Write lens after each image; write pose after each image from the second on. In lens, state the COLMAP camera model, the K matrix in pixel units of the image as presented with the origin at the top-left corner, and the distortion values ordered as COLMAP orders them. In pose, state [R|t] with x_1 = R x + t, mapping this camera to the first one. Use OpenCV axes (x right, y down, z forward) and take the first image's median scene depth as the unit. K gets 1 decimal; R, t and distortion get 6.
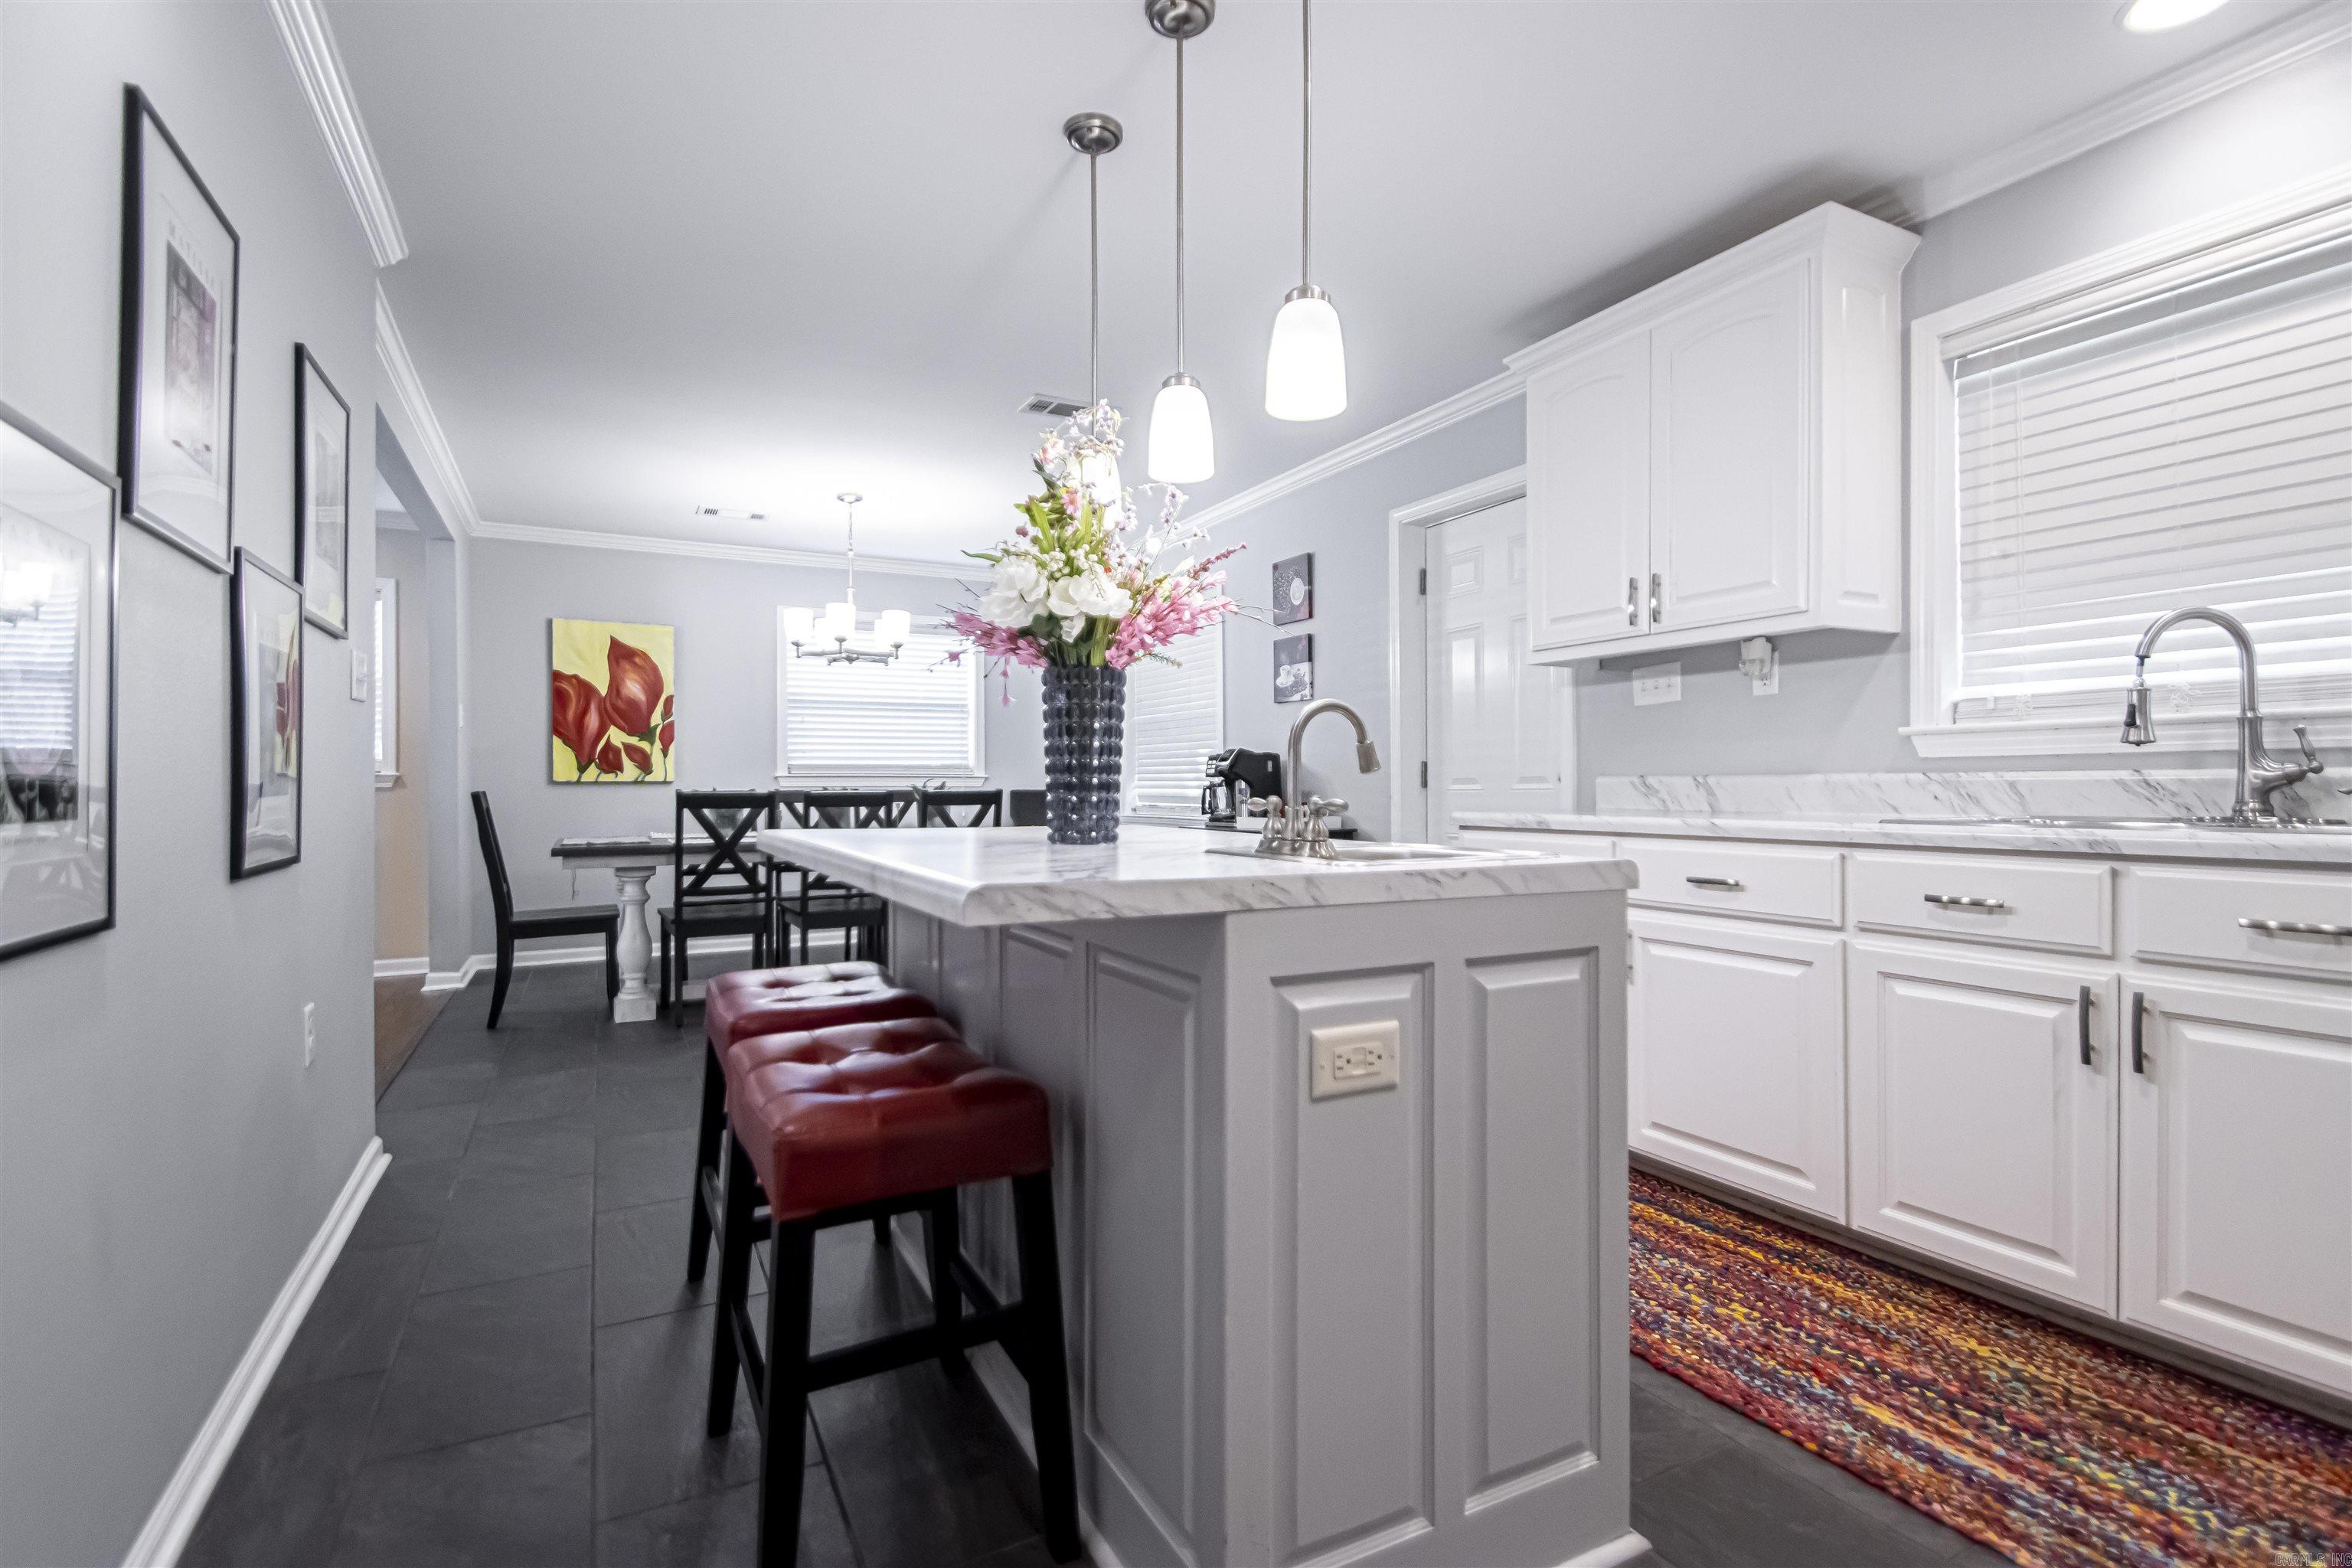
lens RADIAL K [[1121.8, 0, 1149.4], [0, 1121.8, 785.9], [0, 0, 1]] dist [0.027023, -0.019937]
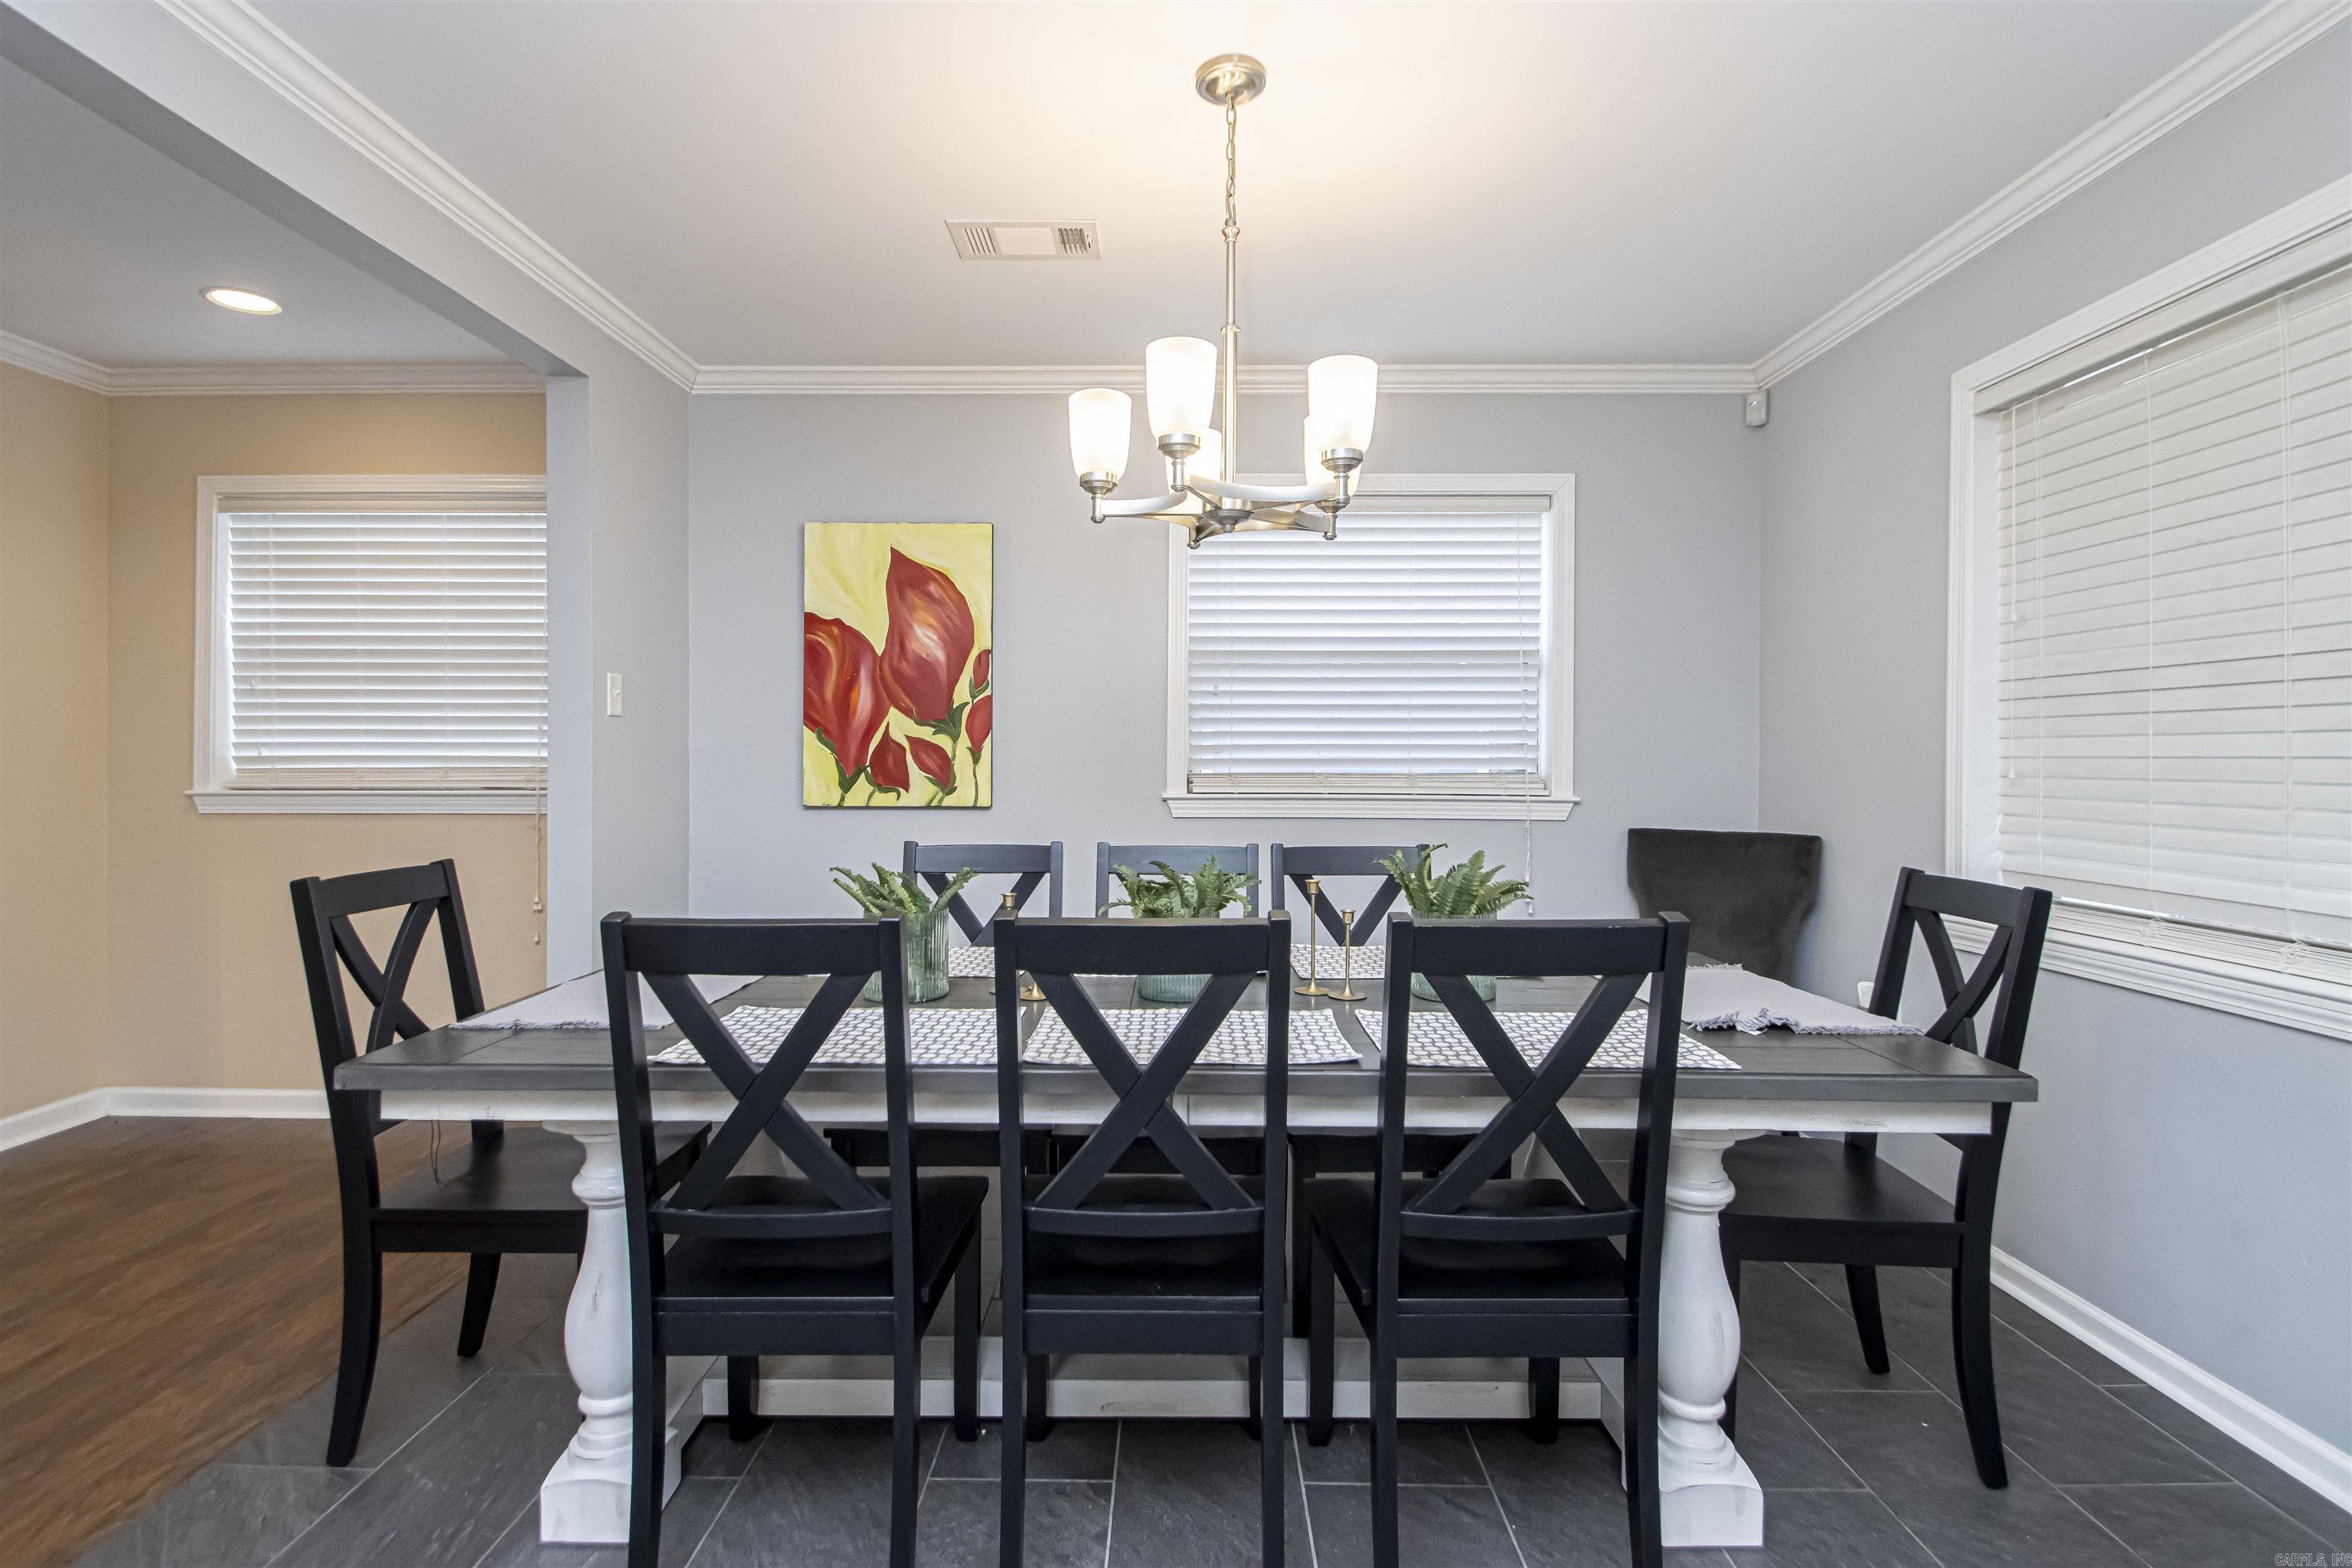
lens RADIAL K [[1121.8, 0, 1154.2], [0, 1121.8, 771.9], [0, 0, 1]] dist [0.027023, -0.019937]
pose [[0.878453, 0.011254, -0.477697, -0.094558], [-0.005316, 0.999891, 0.013781, -0.029655], [0.477800, -0.009566, 0.878417, 0.575118]]
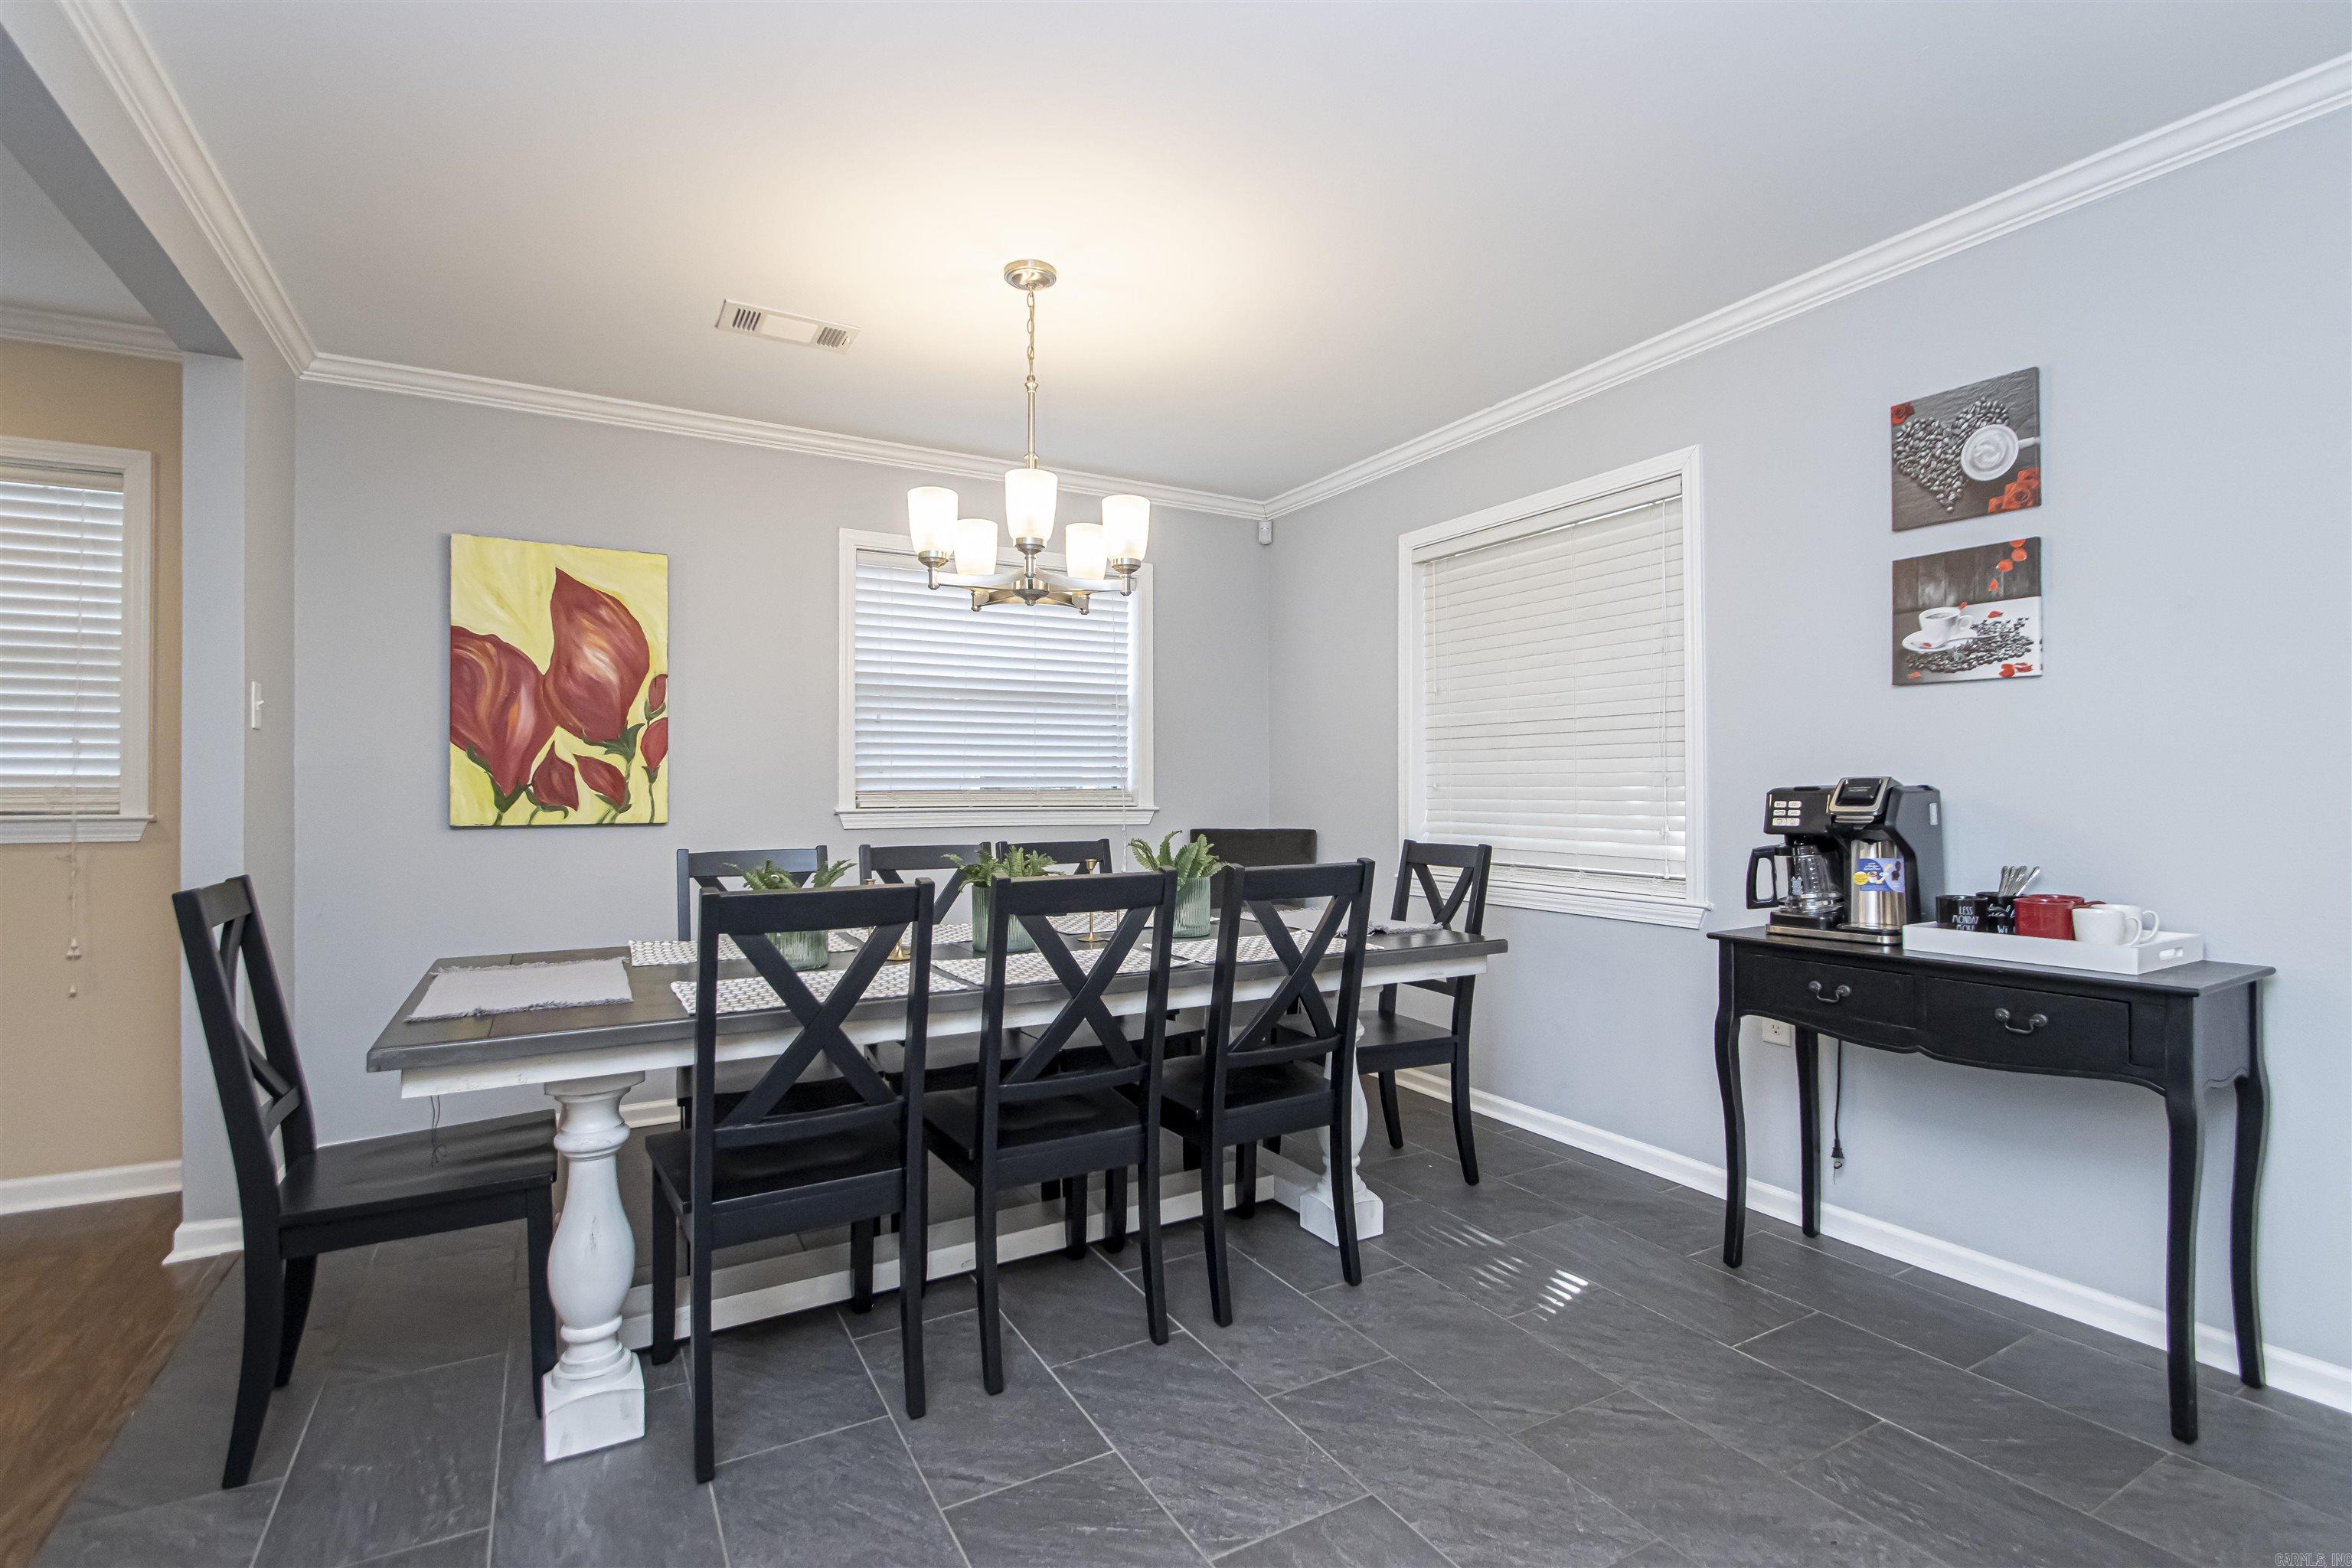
lens RADIAL K [[1121.8, 0, 1145.7], [0, 1121.8, 784.4], [0, 0, 1]] dist [0.027023, -0.019937]
pose [[0.999717, 0.002396, 0.023661, -0.197040], [-0.002330, 0.999993, -0.002793, -0.023398], [-0.023668, 0.002737, 0.999716, 0.430929]]
